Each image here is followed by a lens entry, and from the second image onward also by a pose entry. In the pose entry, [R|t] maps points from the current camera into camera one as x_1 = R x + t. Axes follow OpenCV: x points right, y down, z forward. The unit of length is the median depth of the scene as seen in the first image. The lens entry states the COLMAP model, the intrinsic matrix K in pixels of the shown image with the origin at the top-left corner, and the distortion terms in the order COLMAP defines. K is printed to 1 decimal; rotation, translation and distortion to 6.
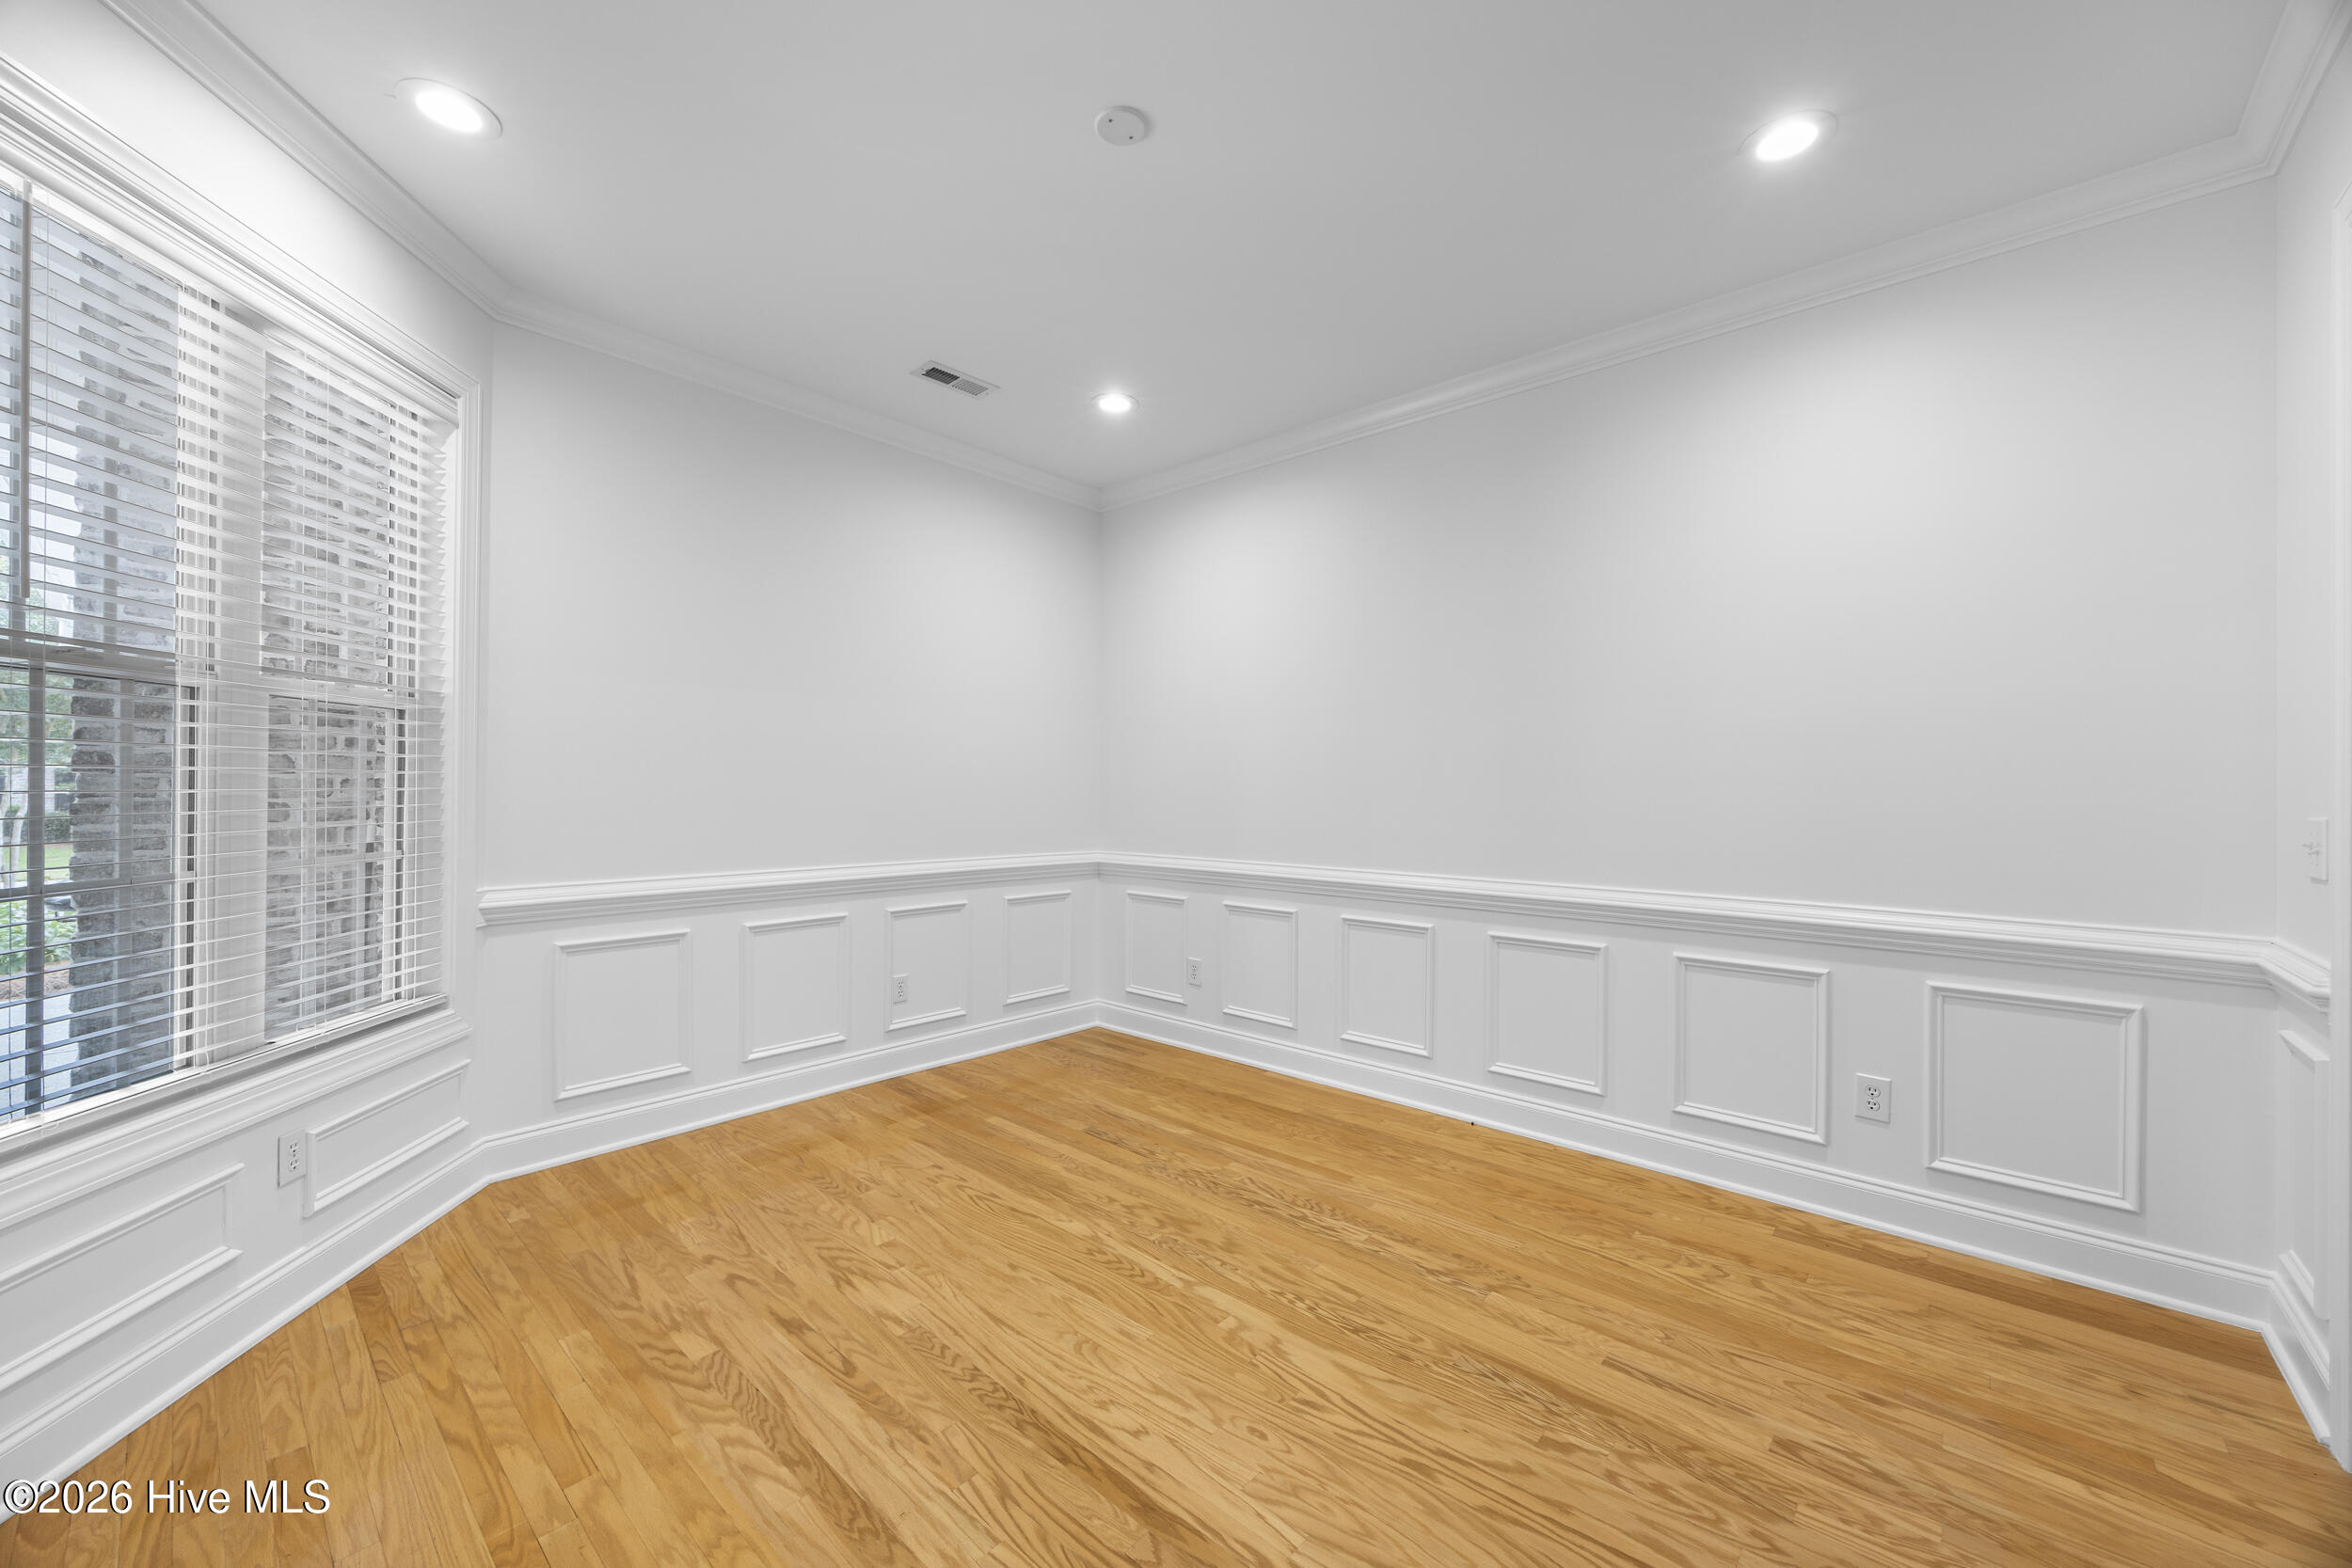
lens RADIAL K [[899.4, 0, 1176.0], [0, 899.4, 784.4], [0, 0, 1]] dist [-0.000816, 0.000113]
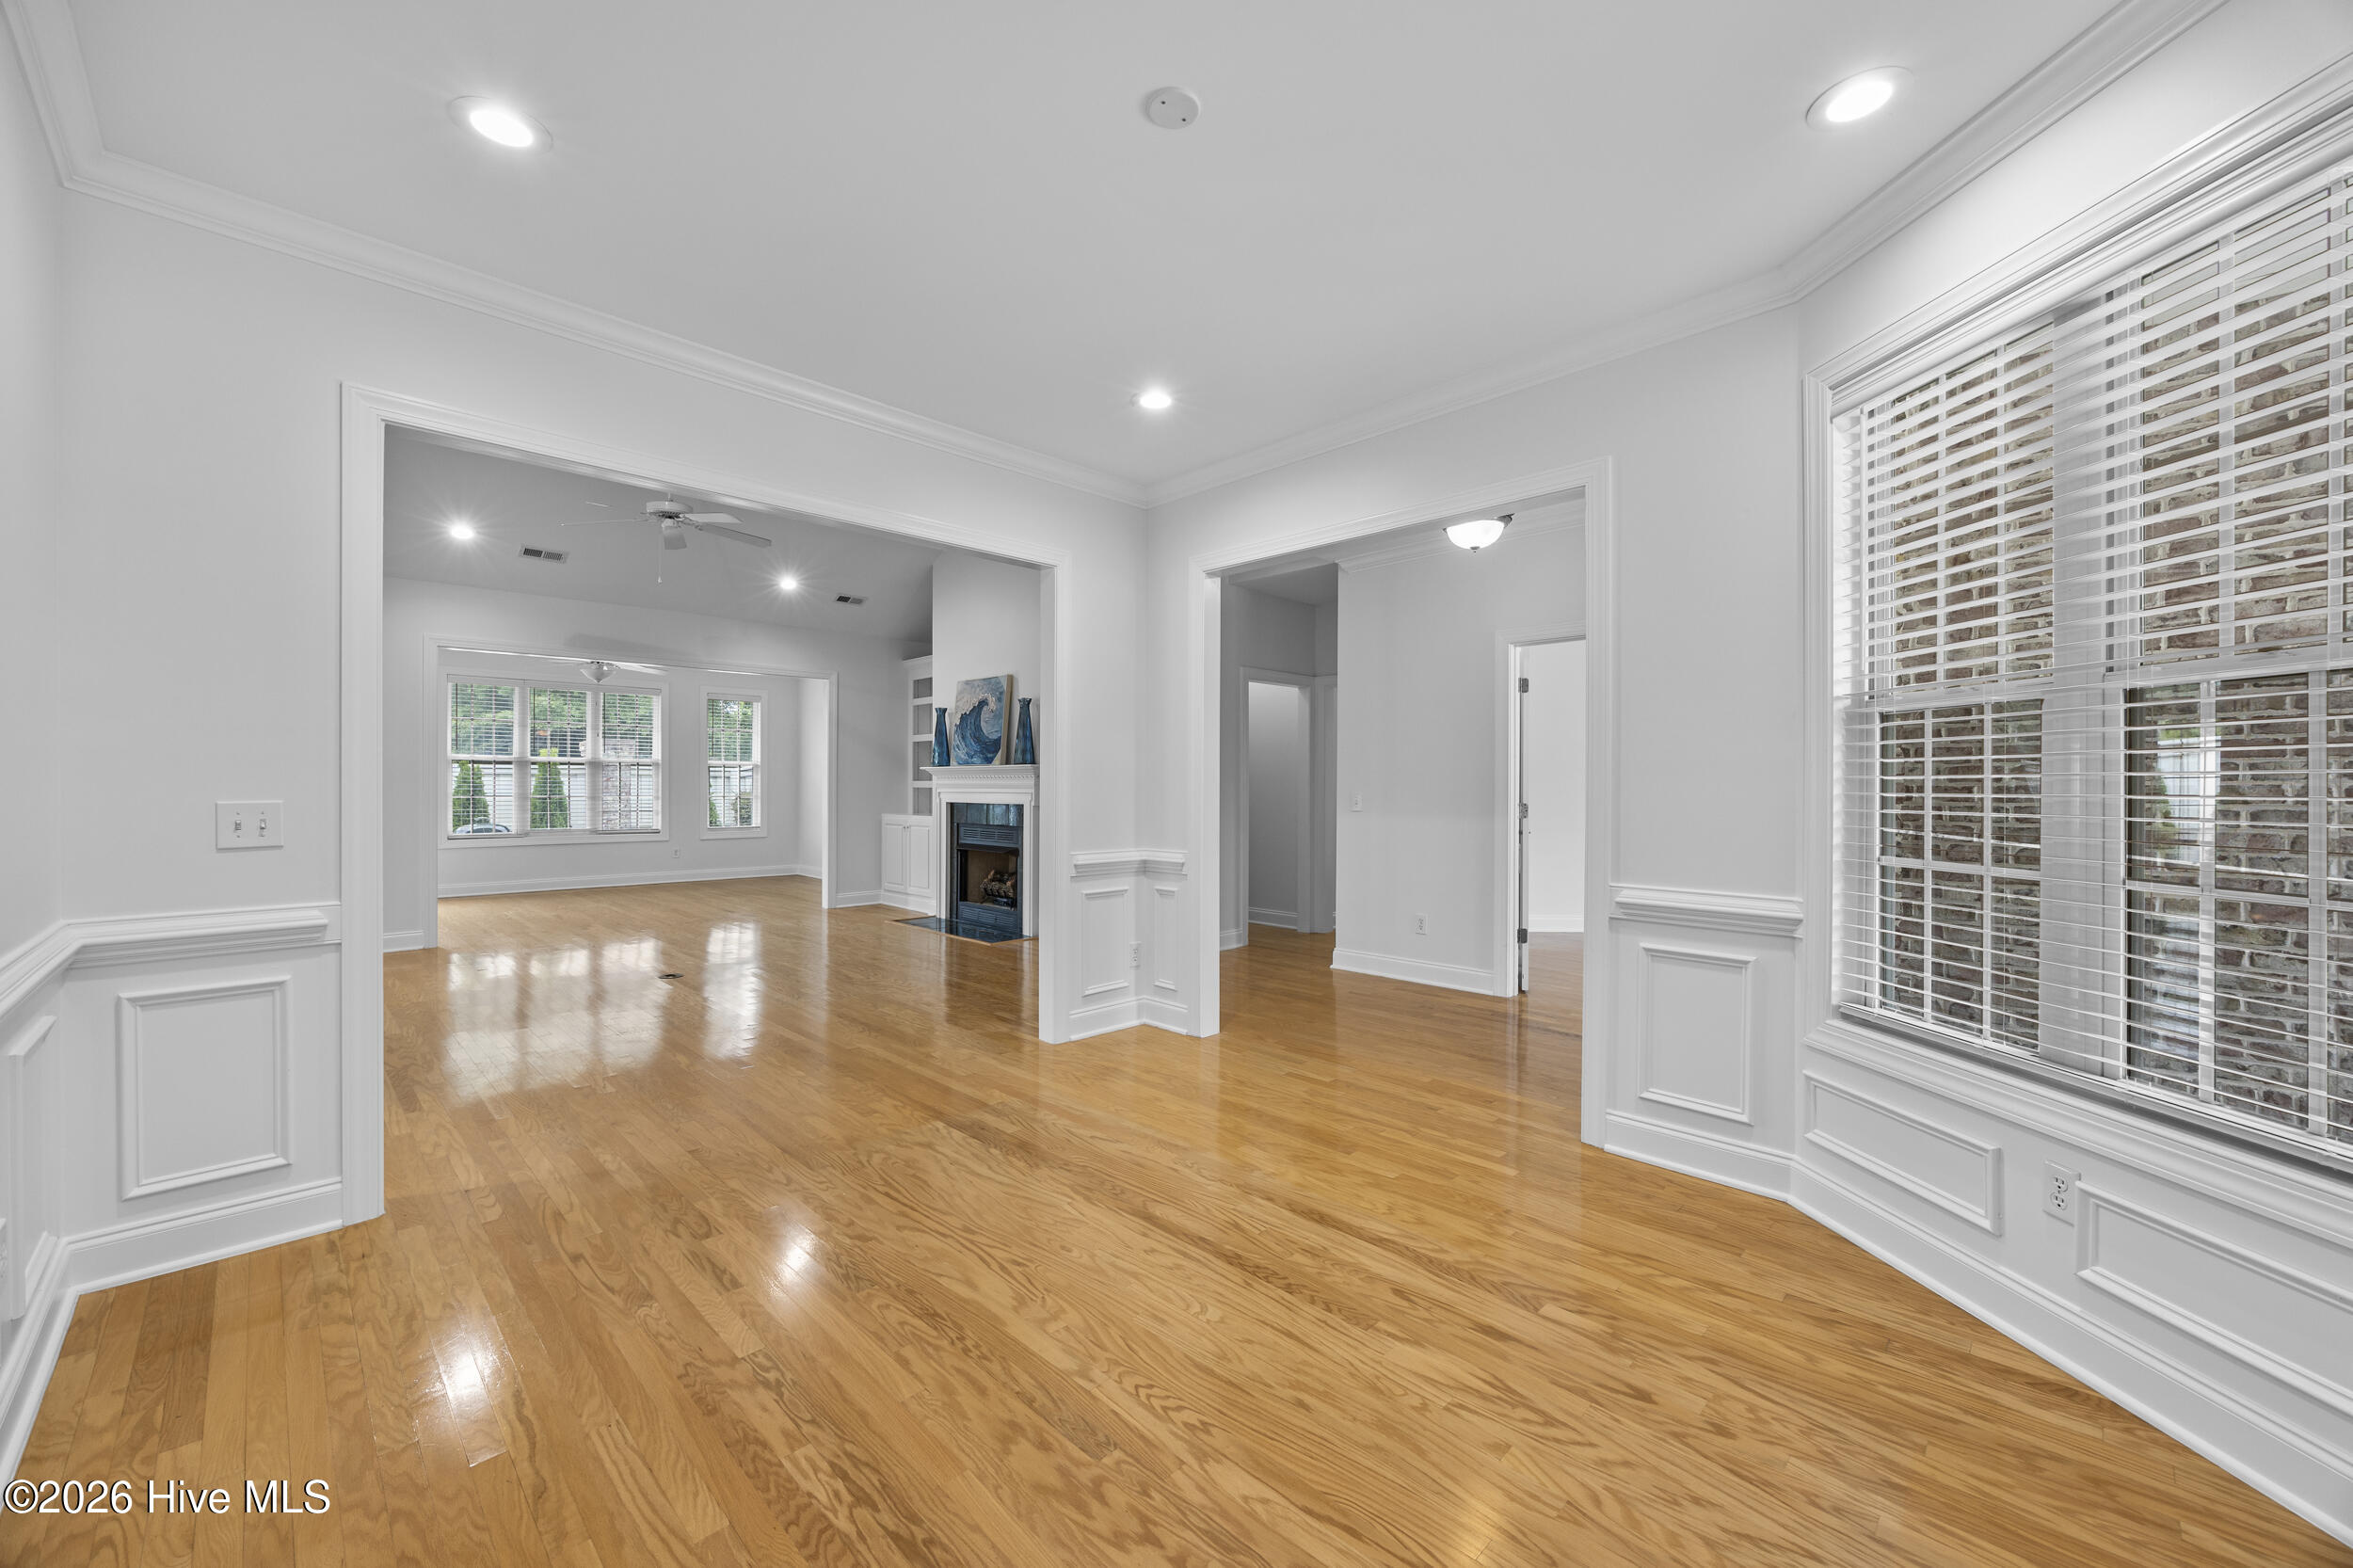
lens RADIAL K [[899.9, 0, 1177.3], [0, 899.9, 785.0], [0, 0, 1]] dist [-0.000816, 0.000113]
pose [[-0.998789, -0.008368, 0.048491, -0.118821], [-0.008386, 0.999965, -0.000167, 0.003823], [-0.048488, -0.000574, -0.998824, 1.982018]]
